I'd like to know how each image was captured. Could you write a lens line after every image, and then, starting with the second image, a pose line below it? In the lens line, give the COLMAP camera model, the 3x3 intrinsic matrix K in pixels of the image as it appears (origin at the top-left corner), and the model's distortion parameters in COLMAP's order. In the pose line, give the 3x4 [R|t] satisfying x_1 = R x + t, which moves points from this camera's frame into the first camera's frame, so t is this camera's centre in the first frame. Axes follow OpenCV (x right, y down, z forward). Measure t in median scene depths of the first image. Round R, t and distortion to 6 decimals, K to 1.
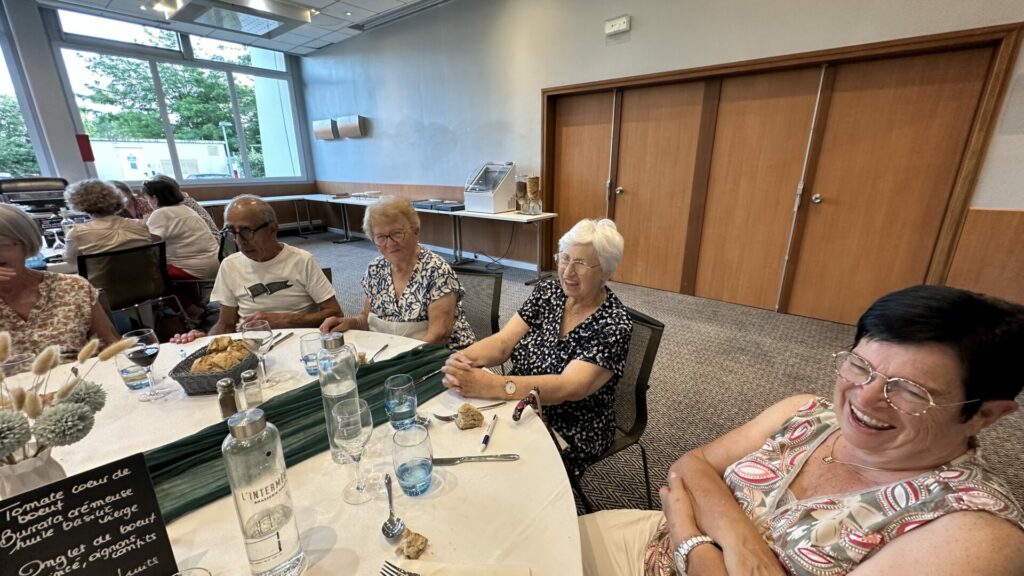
lens RADIAL K [[407.0, 0, 510.6], [0, 407.0, 286.3], [0, 0, 1]] dist [-0.006354, 0.000197]
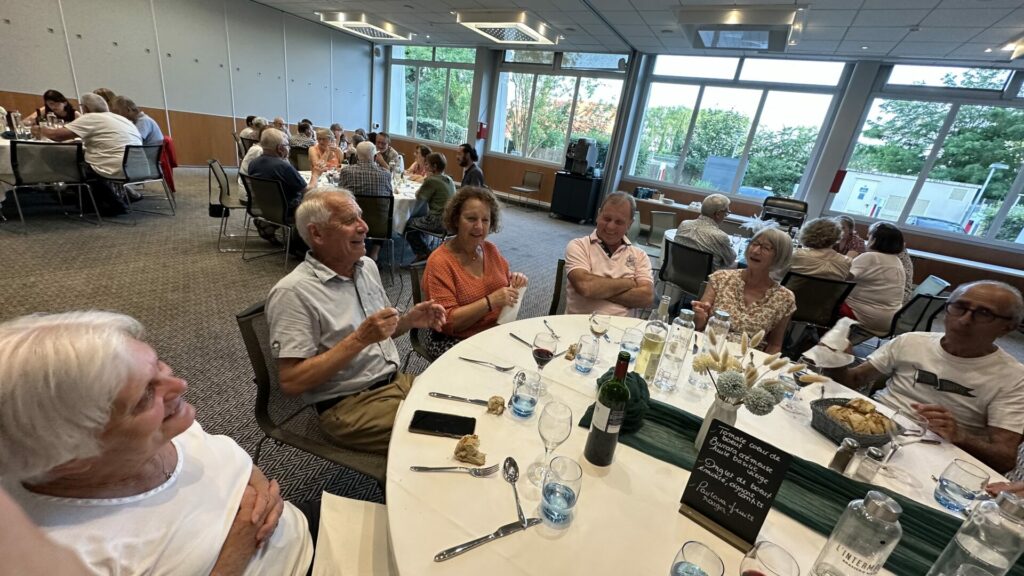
lens RADIAL K [[407.0, 0, 509.6], [0, 407.0, 287.5], [0, 0, 1]] dist [-0.006354, 0.000197]
pose [[0.134319, 0.363455, -0.921878, 0.016827], [-0.419791, 0.863576, 0.279305, -0.037182], [0.897627, 0.349480, 0.268569, -0.241891]]
